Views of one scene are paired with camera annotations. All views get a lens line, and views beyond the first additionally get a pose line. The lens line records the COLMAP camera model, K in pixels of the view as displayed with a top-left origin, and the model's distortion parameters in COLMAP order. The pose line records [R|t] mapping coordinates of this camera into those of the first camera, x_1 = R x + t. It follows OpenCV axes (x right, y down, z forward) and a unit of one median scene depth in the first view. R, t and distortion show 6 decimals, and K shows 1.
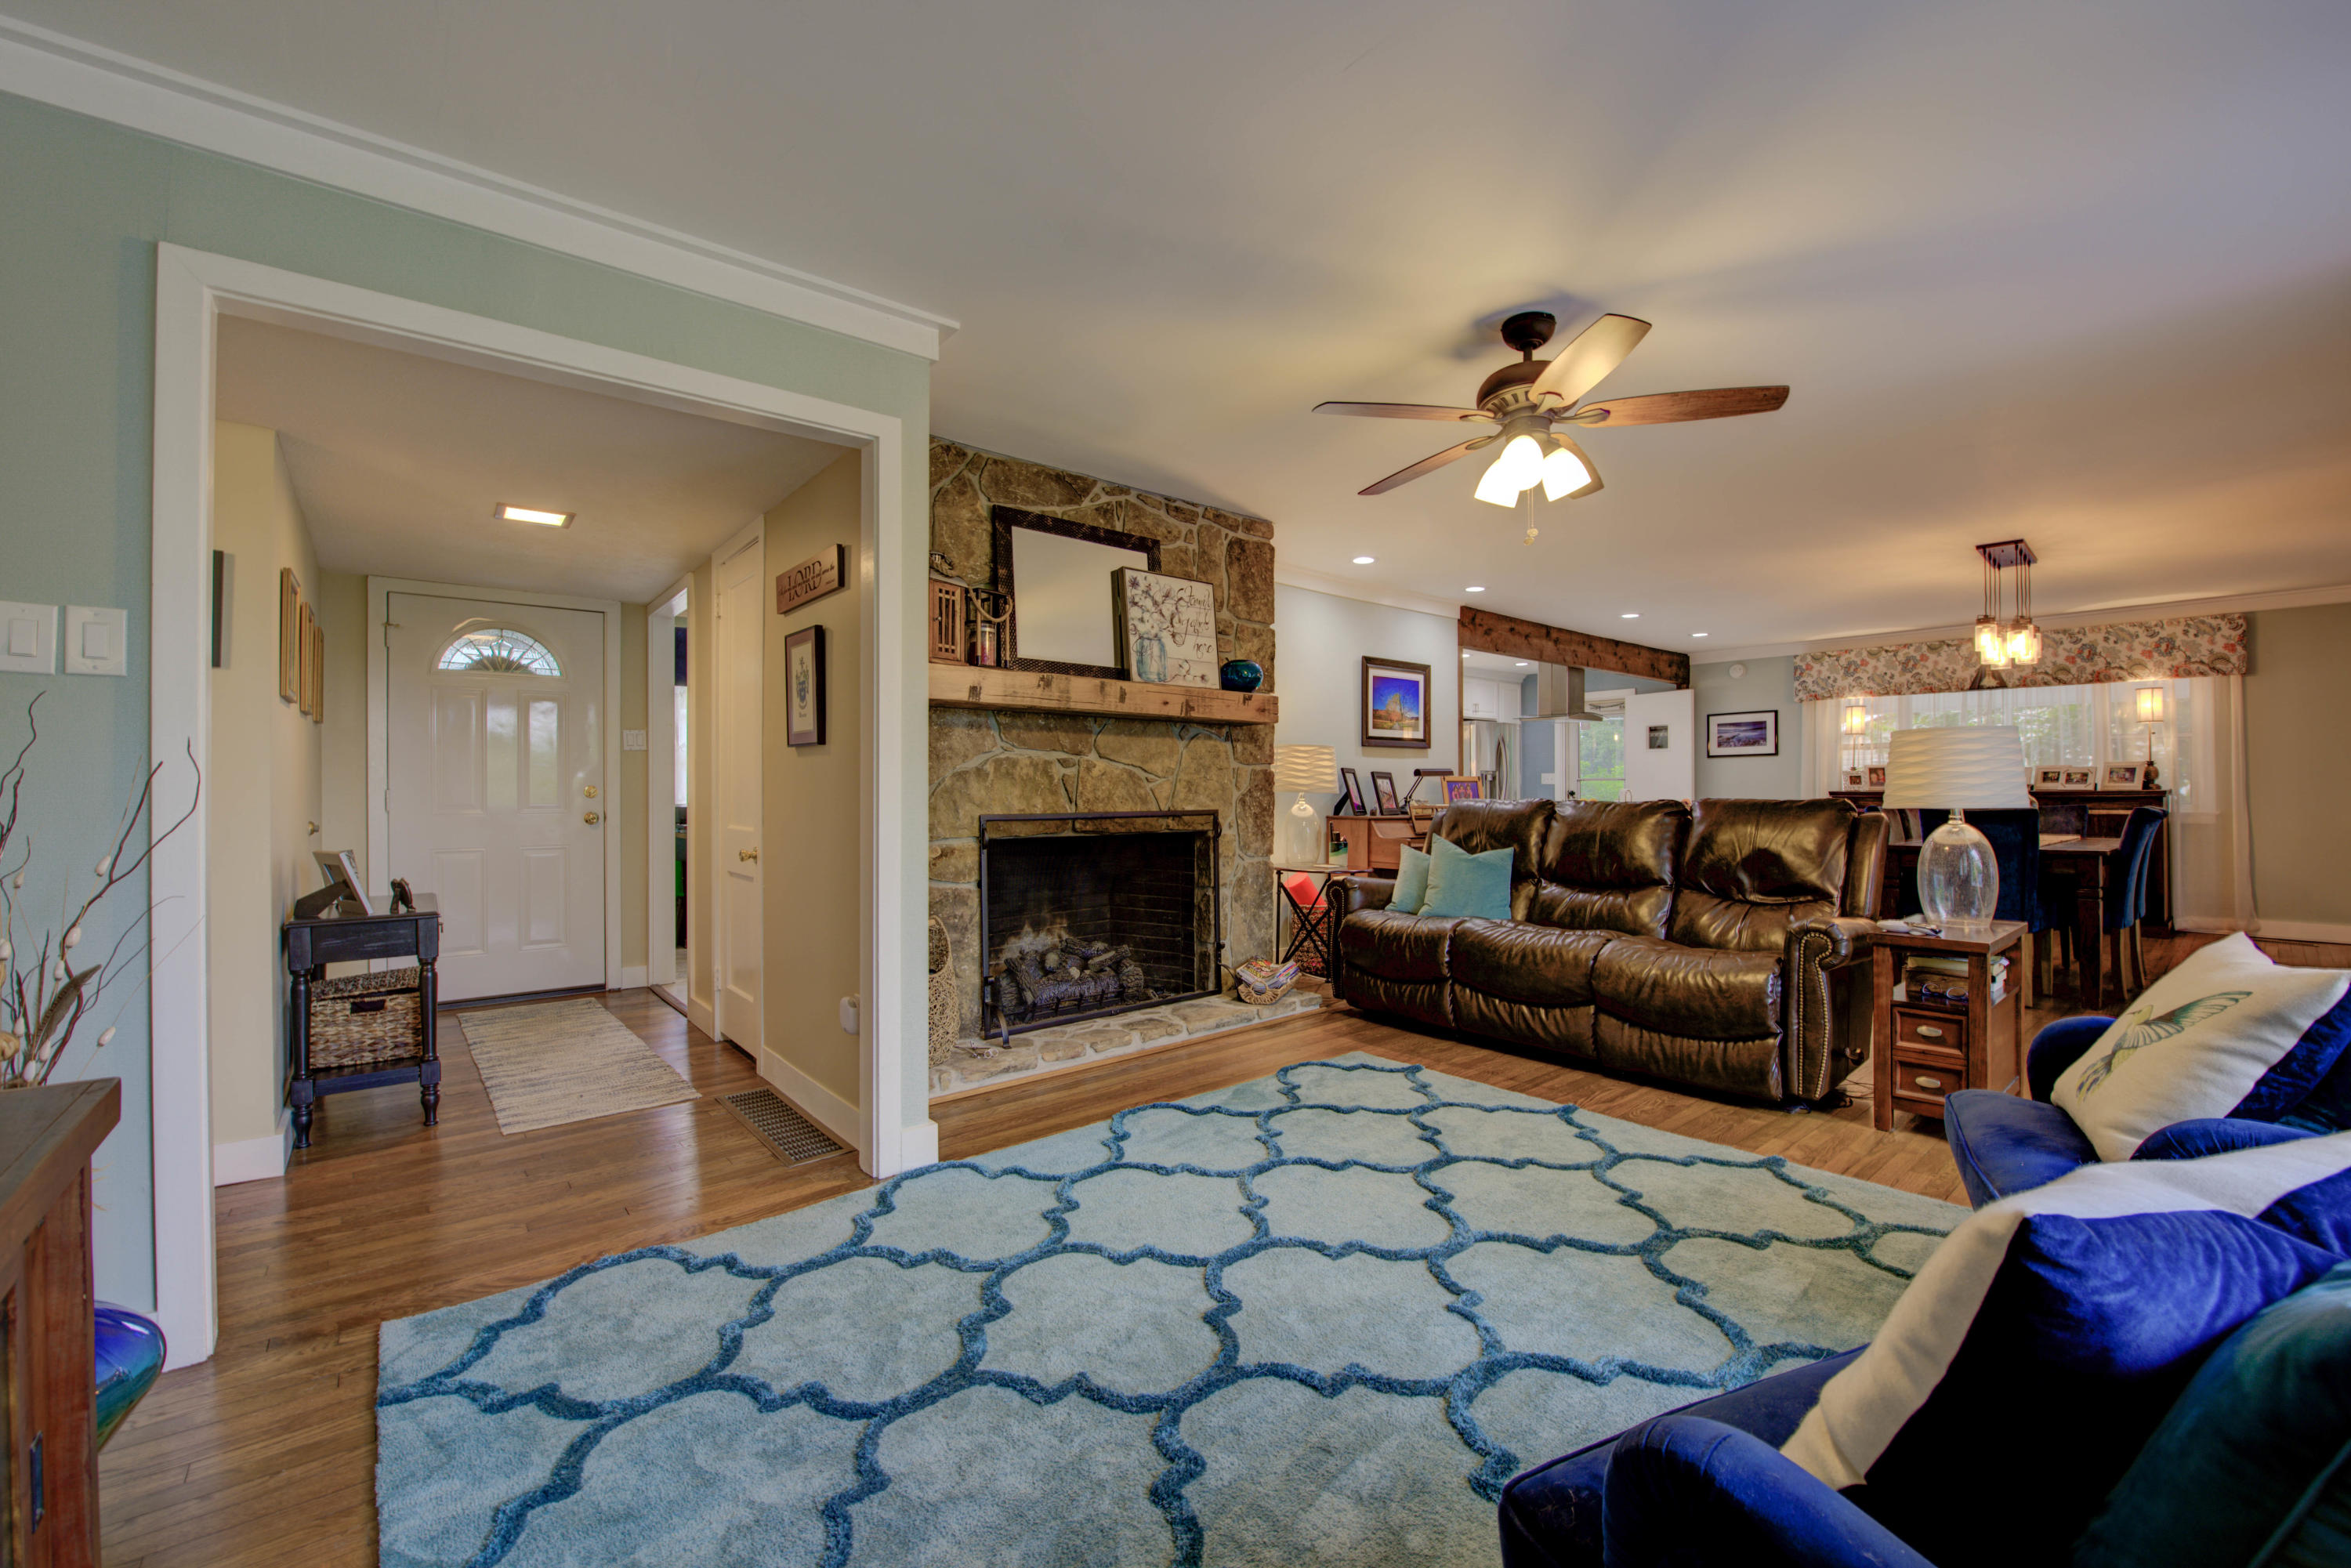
lens RADIAL K [[935.5, 0, 1172.9], [0, 935.5, 791.5], [0, 0, 1]] dist [-0.020854, -0.000744]
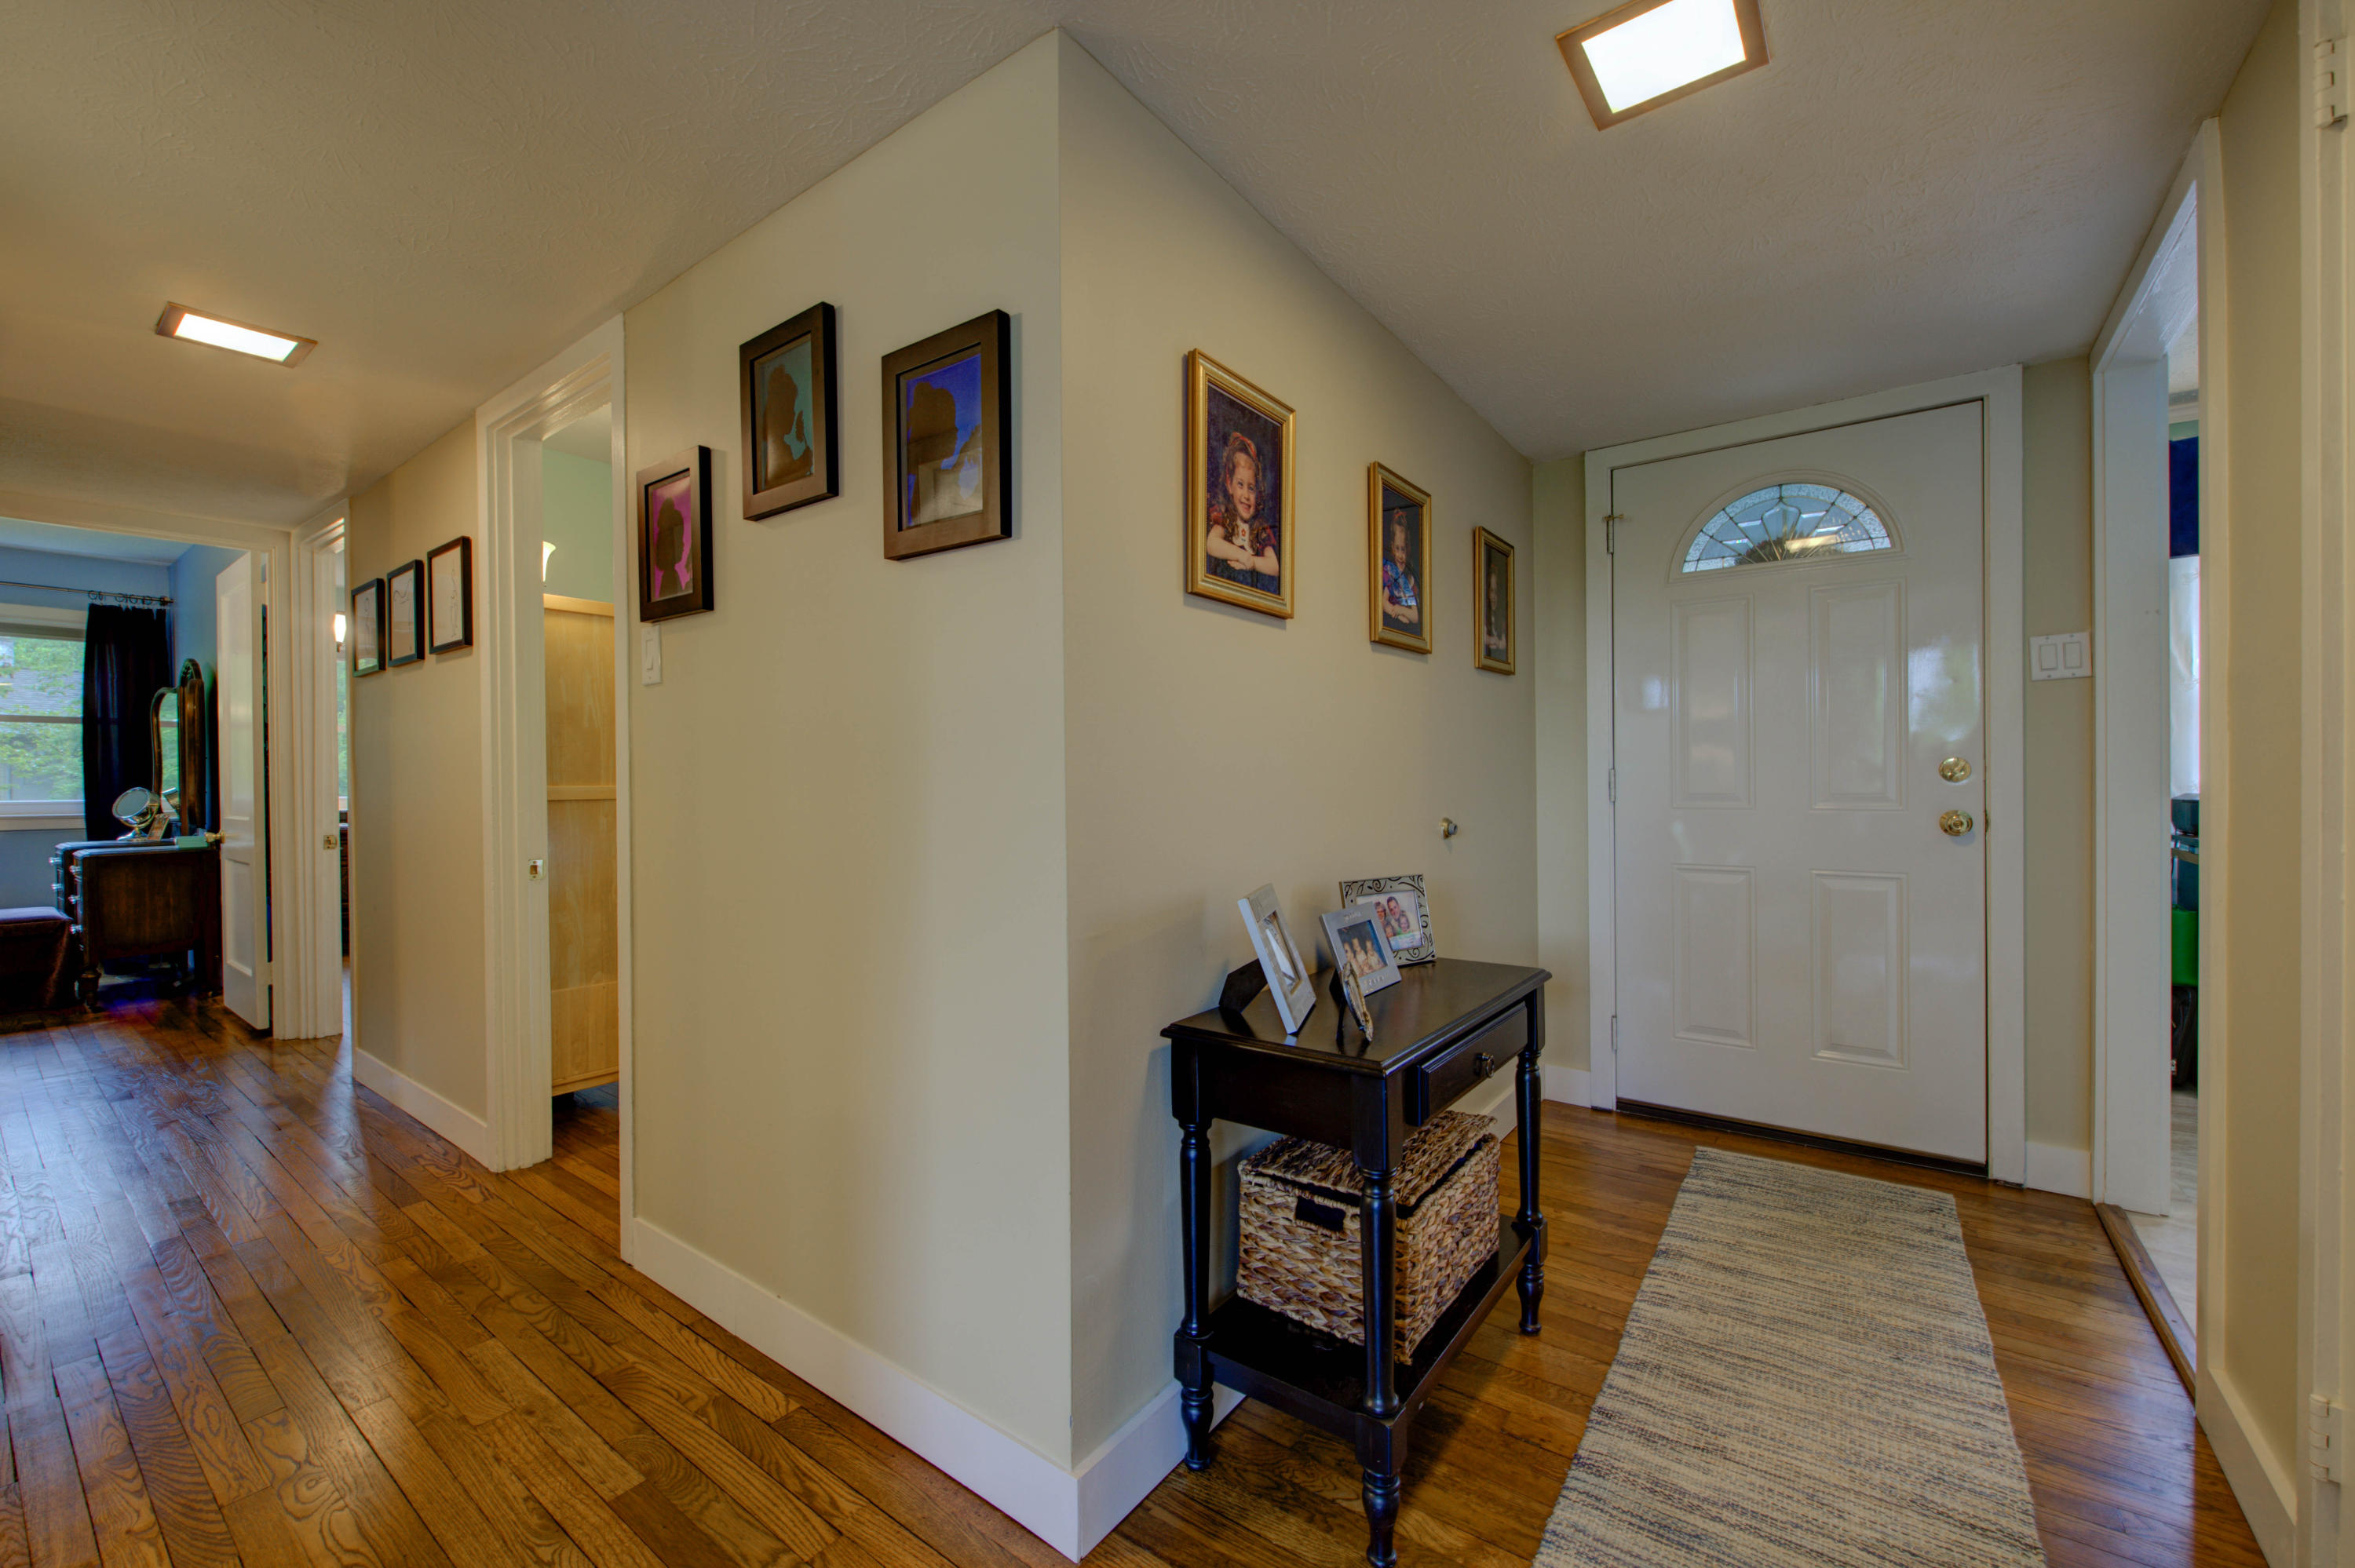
lens RADIAL K [[937.0, 0, 1174.9], [0, 937.0, 791.5], [0, 0, 1]] dist [-0.020854, -0.000744]
pose [[0.244531, 0.003180, -0.969636, -0.253259], [0.006078, 0.999970, 0.004812, 0.008094], [0.969622, -0.007070, 0.244504, 0.477630]]
